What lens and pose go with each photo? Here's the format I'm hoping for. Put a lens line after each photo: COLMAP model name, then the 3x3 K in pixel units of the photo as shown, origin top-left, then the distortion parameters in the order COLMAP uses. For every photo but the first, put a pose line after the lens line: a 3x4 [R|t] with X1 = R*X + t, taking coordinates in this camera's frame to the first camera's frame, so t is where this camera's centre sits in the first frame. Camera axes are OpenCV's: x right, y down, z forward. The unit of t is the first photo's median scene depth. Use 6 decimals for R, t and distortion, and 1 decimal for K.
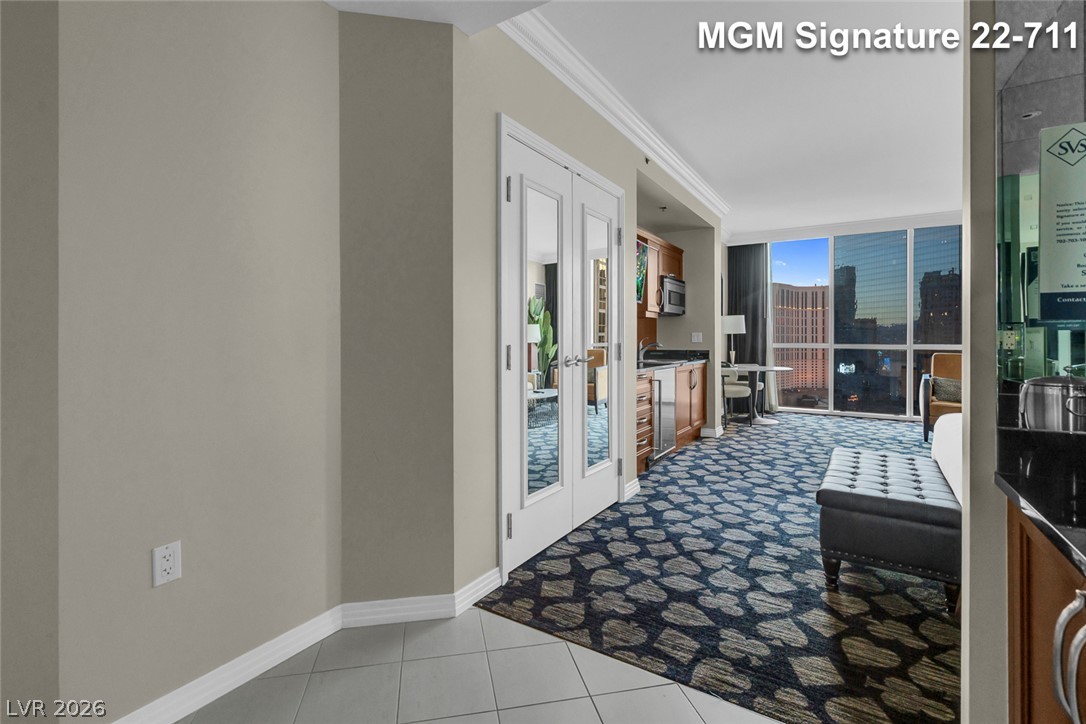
lens RADIAL K [[510.4, 0, 536.0], [0, 510.4, 340.3], [0, 0, 1]] dist [-0.005131, 0.003242]
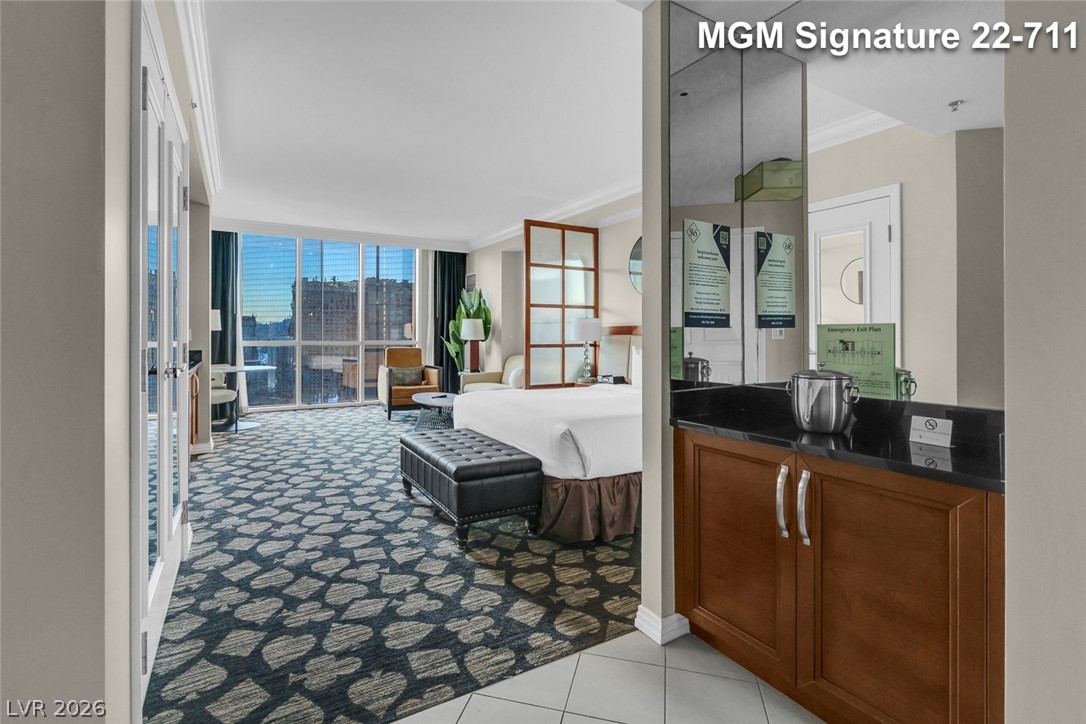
lens RADIAL K [[499.6, 0, 536.7], [0, 499.6, 336.5], [0, 0, 1]] dist [-0.002377, 0.001635]
pose [[0.451551, -0.004305, 0.892235, -0.254428], [0.005081, 0.999985, 0.002253, -0.005505], [-0.892231, 0.003516, 0.451566, 0.224297]]
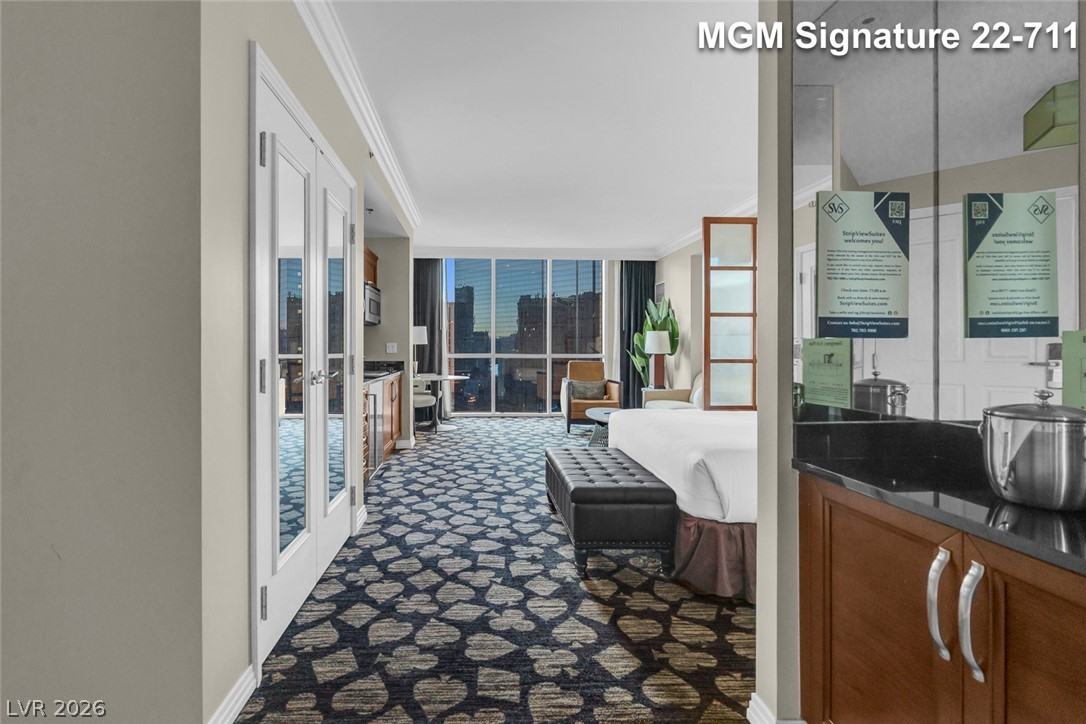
lens RADIAL K [[510.4, 0, 501.9], [0, 510.4, 352.3], [0, 0, 1]] dist [-0.005131, 0.003242]
pose [[0.816246, -0.003796, 0.577692, -0.137154], [0.001462, 0.999989, 0.004506, -0.003596], [-0.577702, -0.002833, 0.816243, 0.135535]]
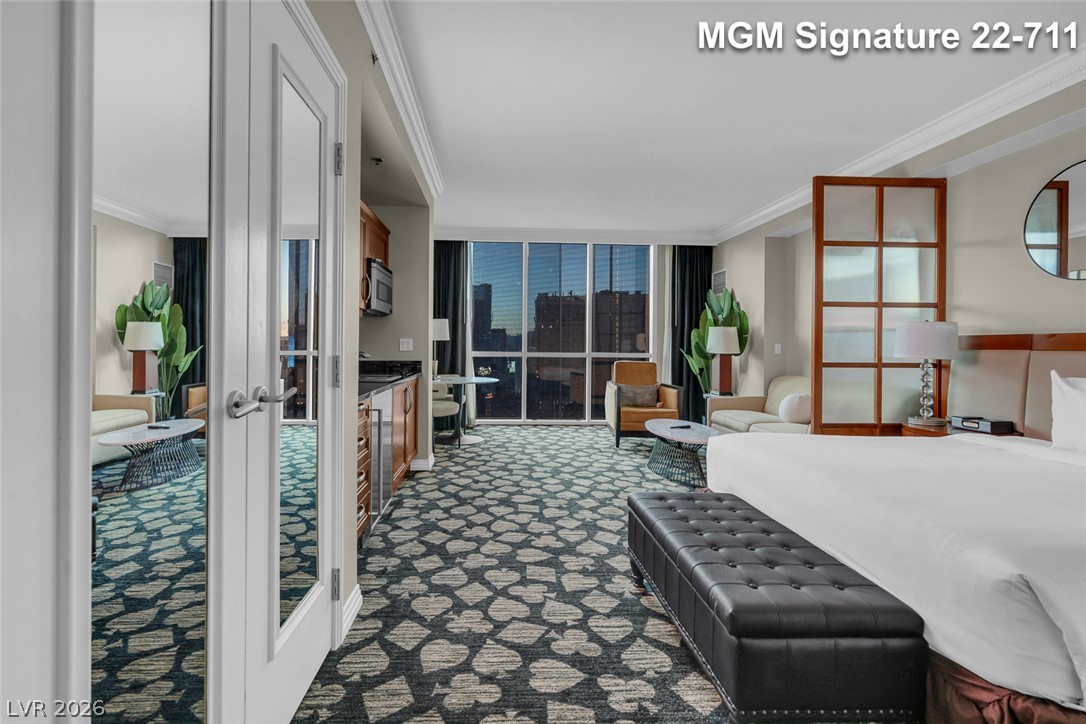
lens RADIAL K [[510.4, 0, 520.3], [0, 510.4, 341.7], [0, 0, 1]] dist [-0.005131, 0.003242]
pose [[0.814424, 0.010908, 0.580168, 0.006508], [-0.006108, 0.999929, -0.010226, -0.005796], [-0.580238, 0.004785, 0.814433, 0.453922]]
